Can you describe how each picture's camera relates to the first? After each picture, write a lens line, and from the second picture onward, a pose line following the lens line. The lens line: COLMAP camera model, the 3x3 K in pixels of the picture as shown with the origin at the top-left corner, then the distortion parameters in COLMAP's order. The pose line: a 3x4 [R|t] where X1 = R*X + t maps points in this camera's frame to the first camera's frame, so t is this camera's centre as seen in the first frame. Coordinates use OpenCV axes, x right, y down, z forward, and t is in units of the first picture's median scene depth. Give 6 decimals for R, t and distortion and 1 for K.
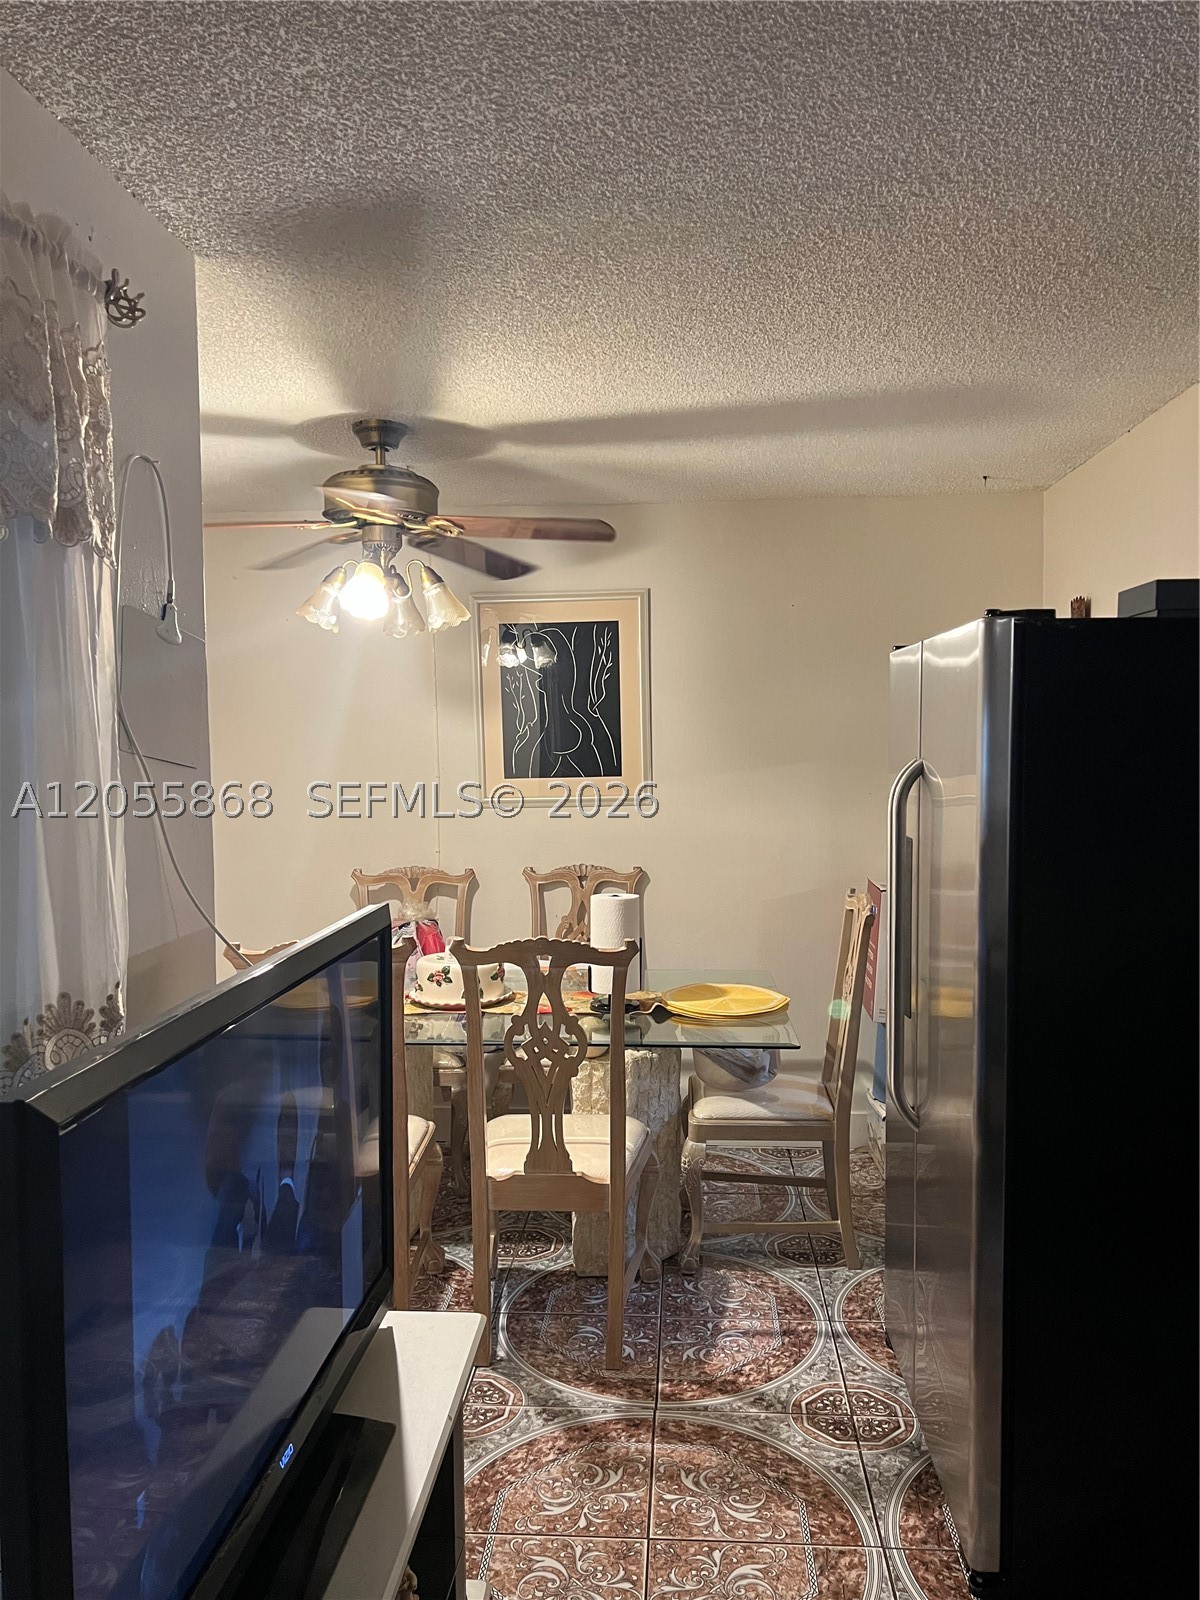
lens RADIAL K [[1209.9, 0, 603.2], [0, 1209.9, 800.1], [0, 0, 1]] dist [0.030487, -0.046321]
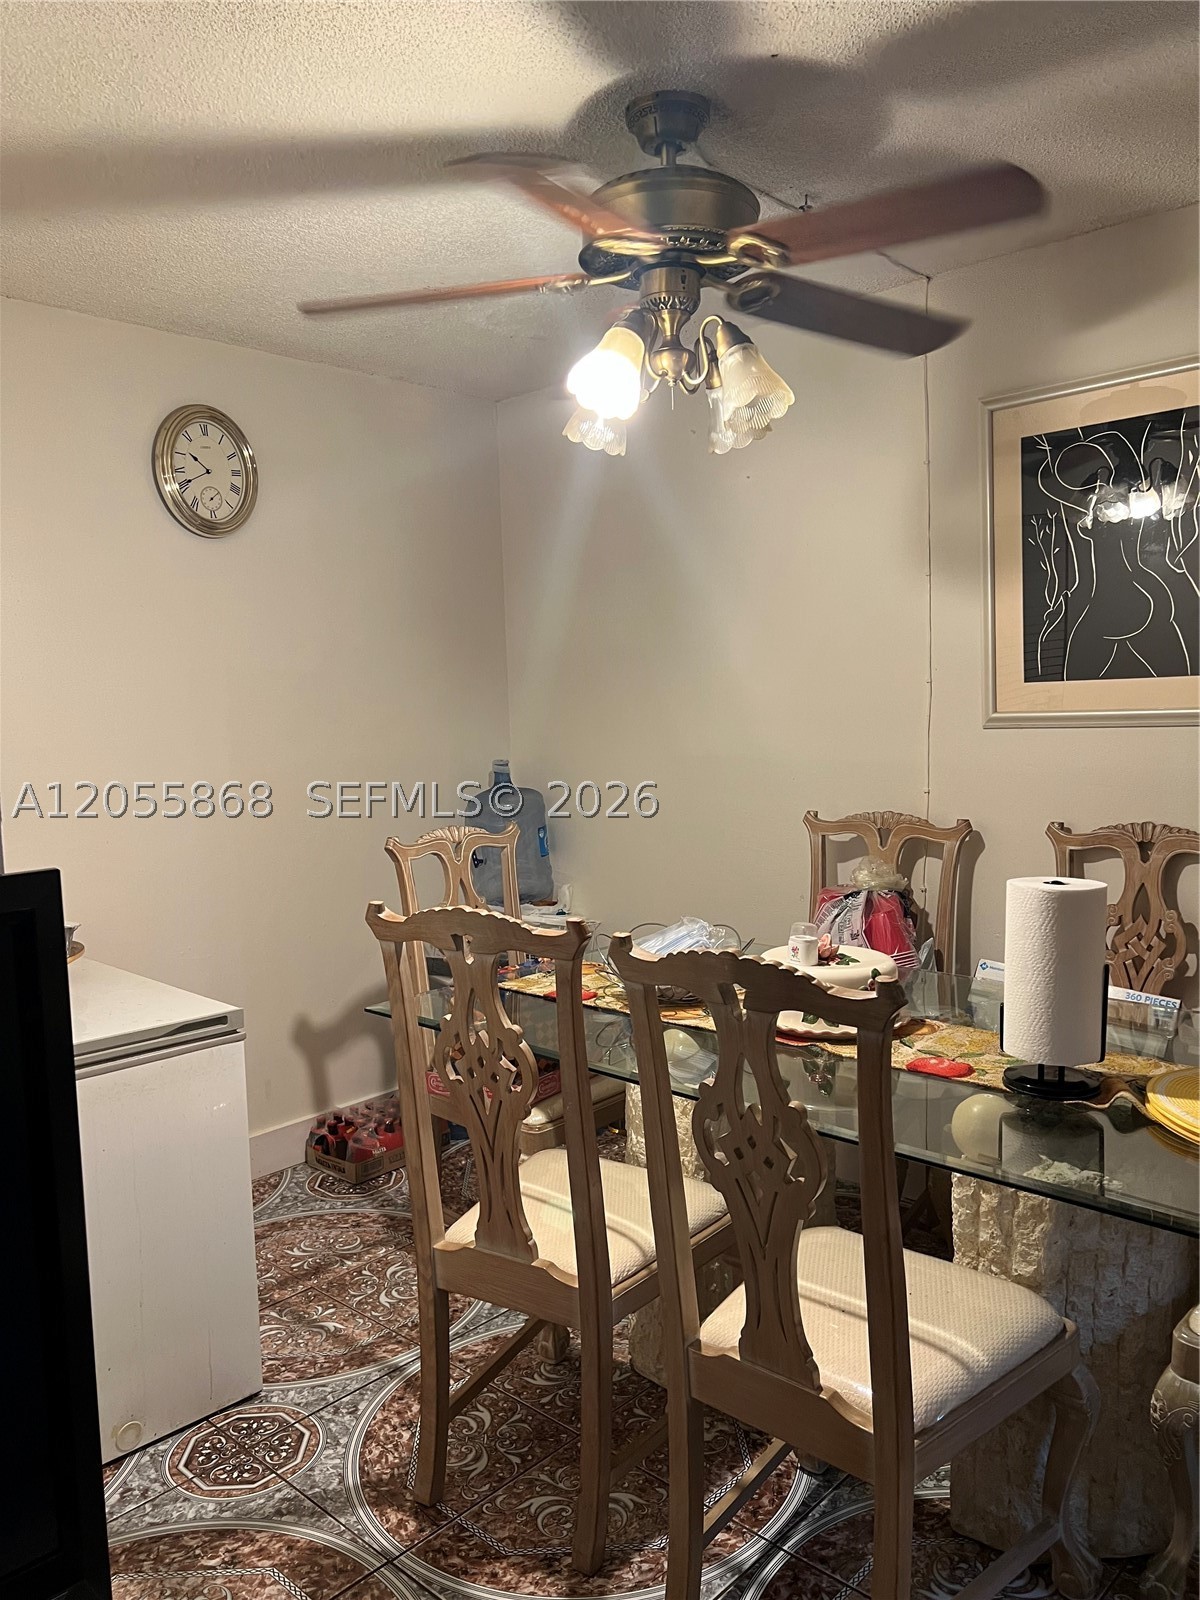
lens RADIAL K [[1209.9, 0, 596.6], [0, 1209.9, 806.6], [0, 0, 1]] dist [0.030487, -0.046321]
pose [[0.773071, 0.050600, -0.632298, 0.196204], [-0.014552, 0.997966, 0.062071, 0.014639], [0.634152, -0.038784, 0.772235, 0.456603]]
